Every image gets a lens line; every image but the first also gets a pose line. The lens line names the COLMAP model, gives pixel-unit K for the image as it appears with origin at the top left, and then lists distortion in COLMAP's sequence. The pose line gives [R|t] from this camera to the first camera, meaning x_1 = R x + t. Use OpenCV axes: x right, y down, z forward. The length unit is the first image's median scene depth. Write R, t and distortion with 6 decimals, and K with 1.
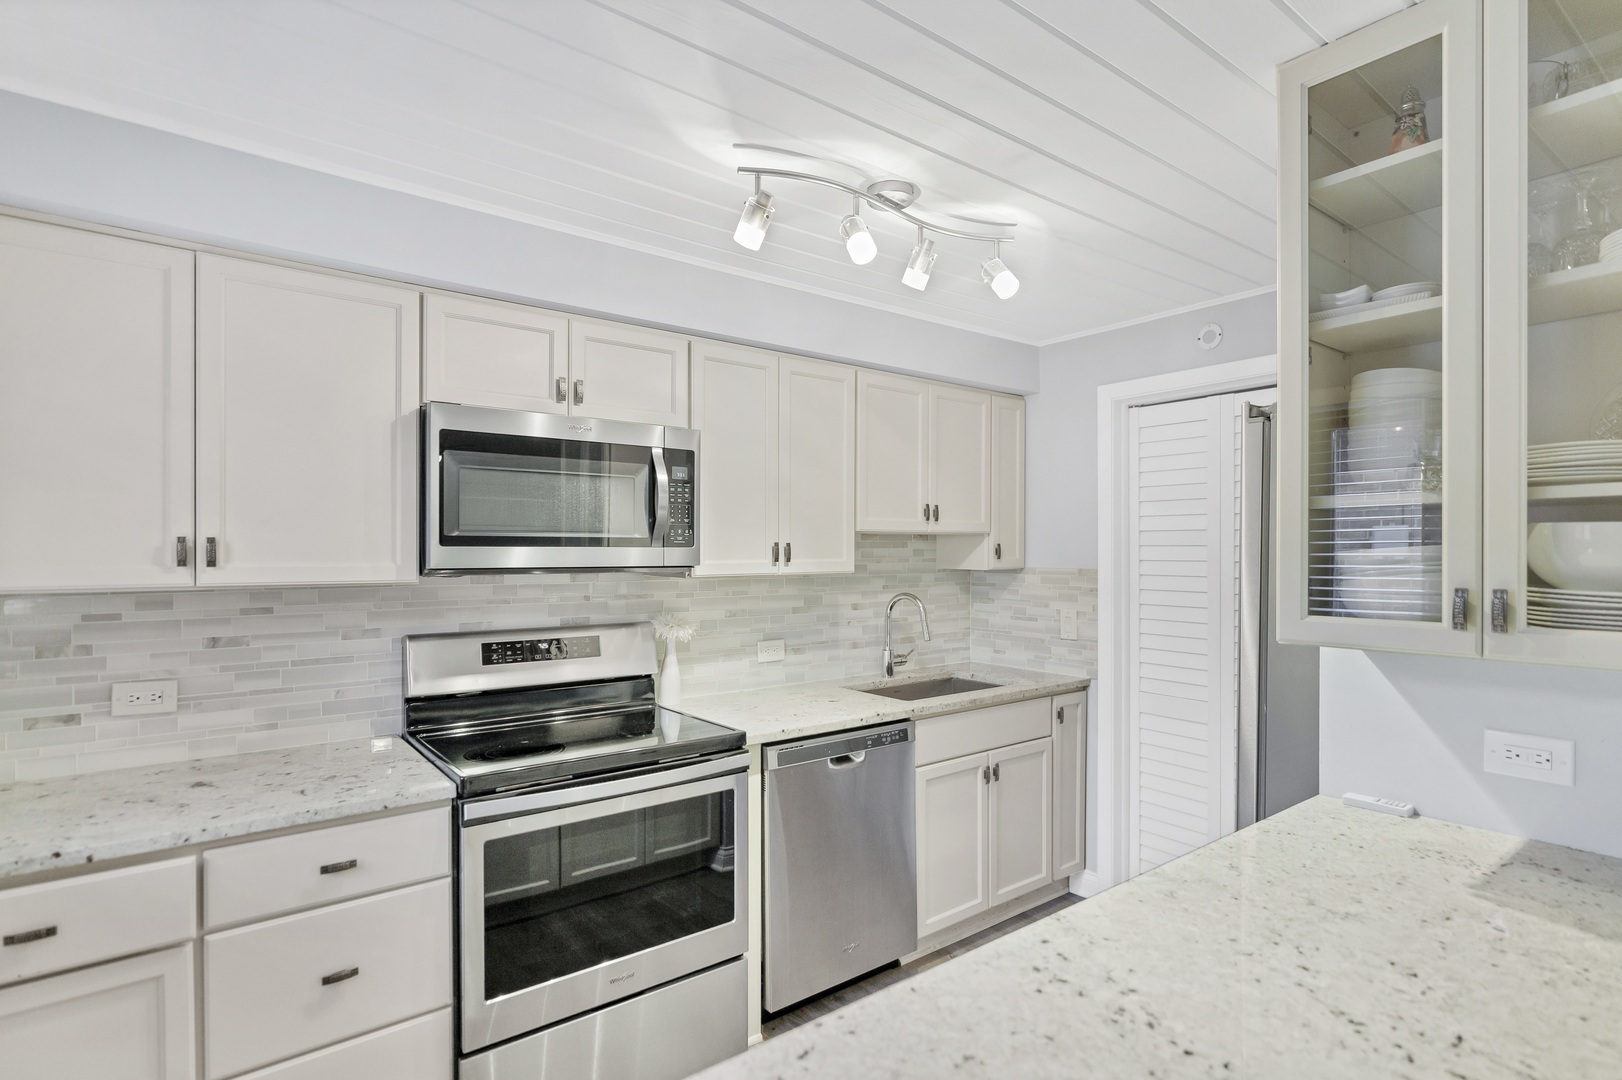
lens RADIAL K [[812.8, 0, 819.1], [0, 812.8, 550.0], [0, 0, 1]] dist [-0.006718, -0.000287]
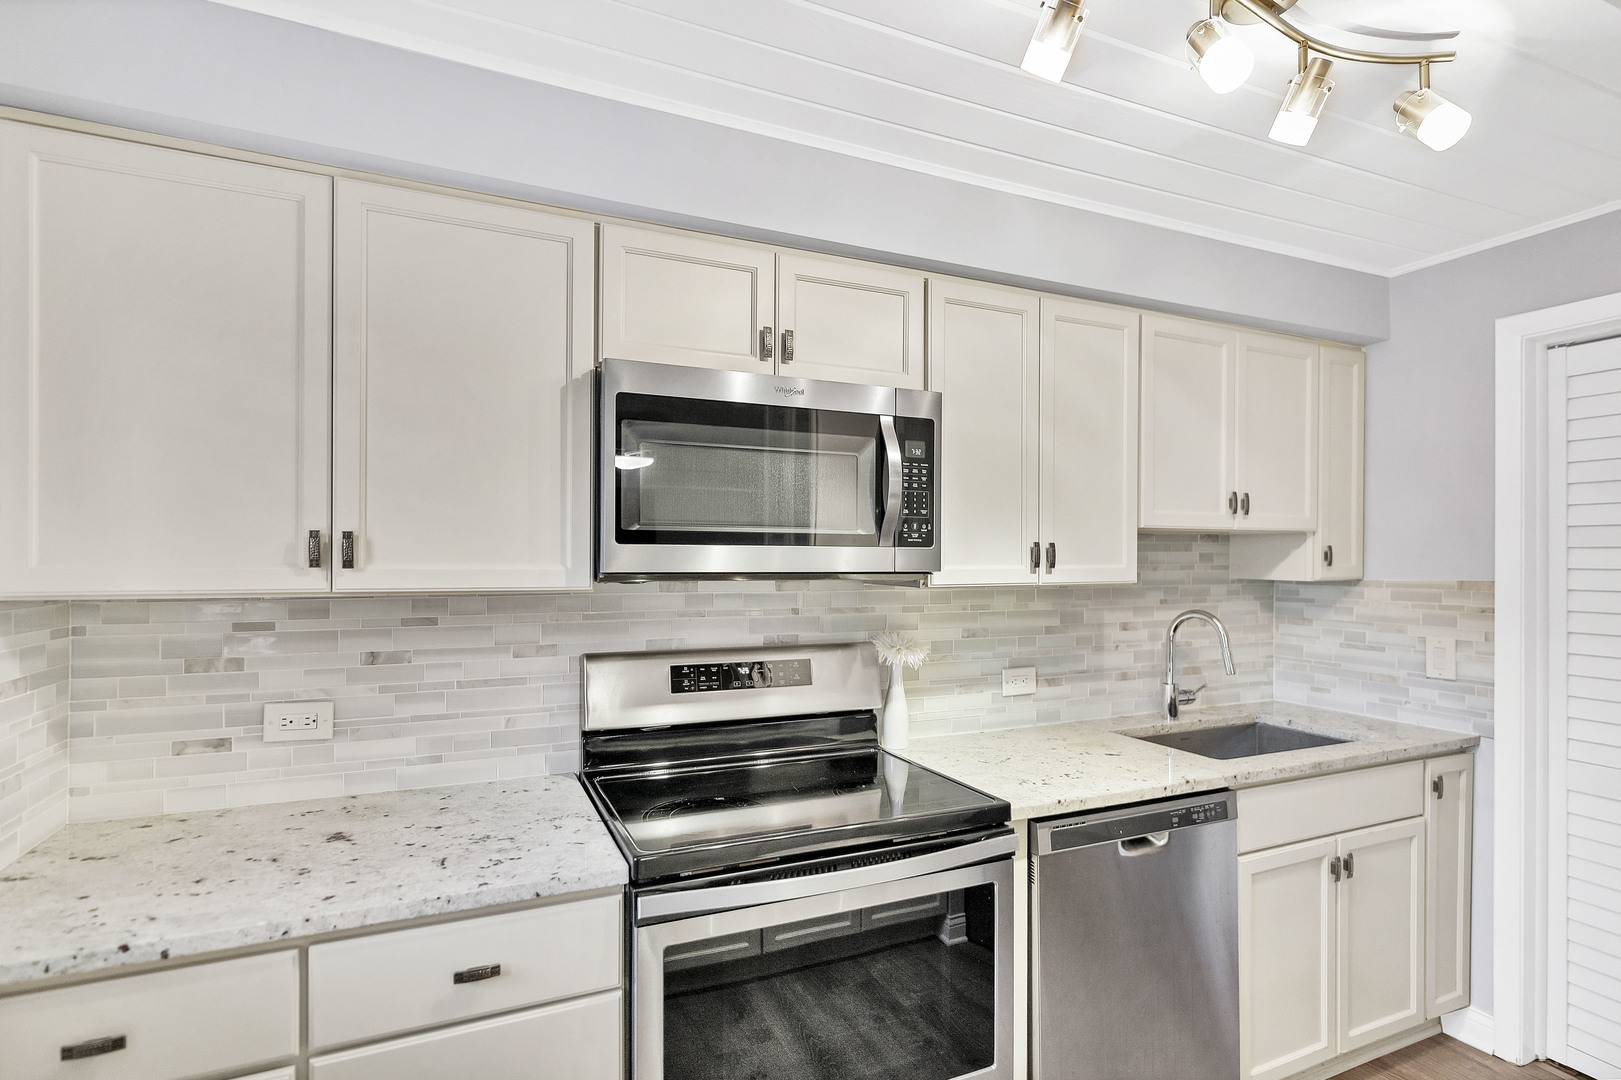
lens RADIAL K [[812.3, 0, 818.6], [0, 812.3, 550.0], [0, 0, 1]] dist [-0.006718, -0.000287]
pose [[0.971651, 0.000351, -0.236419, -0.081412], [-0.002801, 0.999946, -0.010028, 0.007129], [0.236403, 0.010406, 0.971599, 0.247787]]
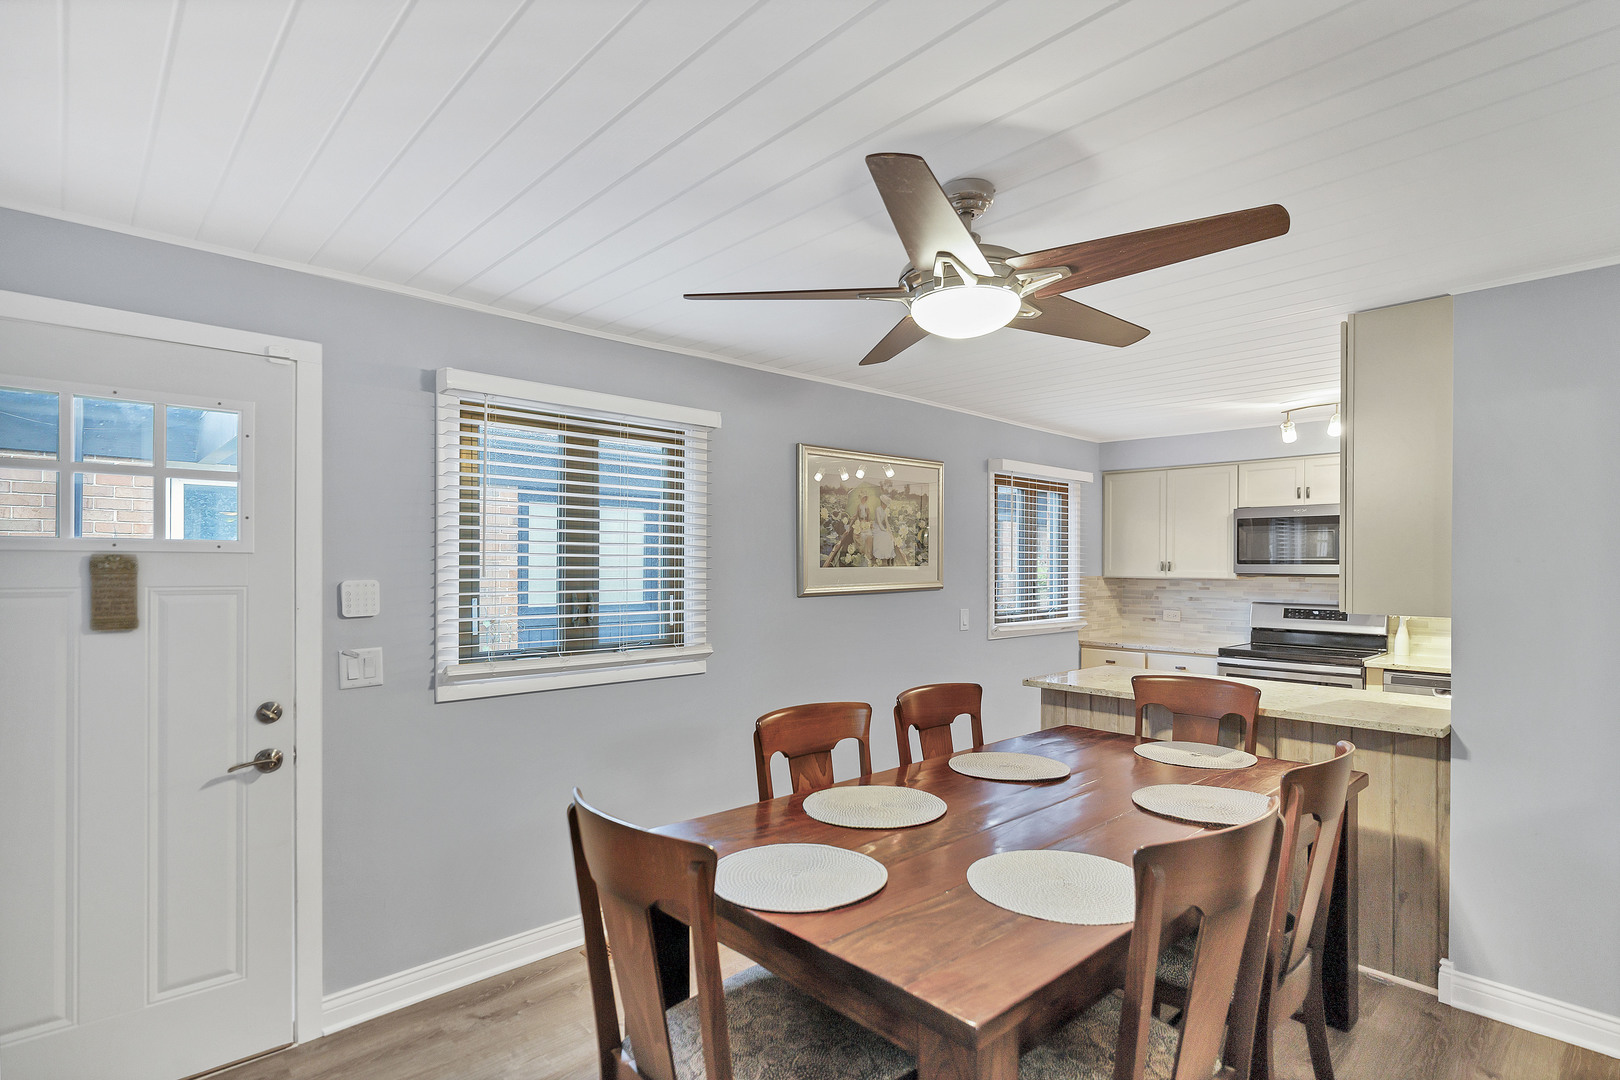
lens RADIAL K [[811.8, 0, 818.1], [0, 811.8, 550.0], [0, 0, 1]] dist [-0.006718, -0.000287]
pose [[0.092045, -0.017917, -0.995594, 1.669621], [-0.003764, 0.999825, -0.018342, 0.001762], [0.995748, 0.005436, 0.091961, -0.468680]]
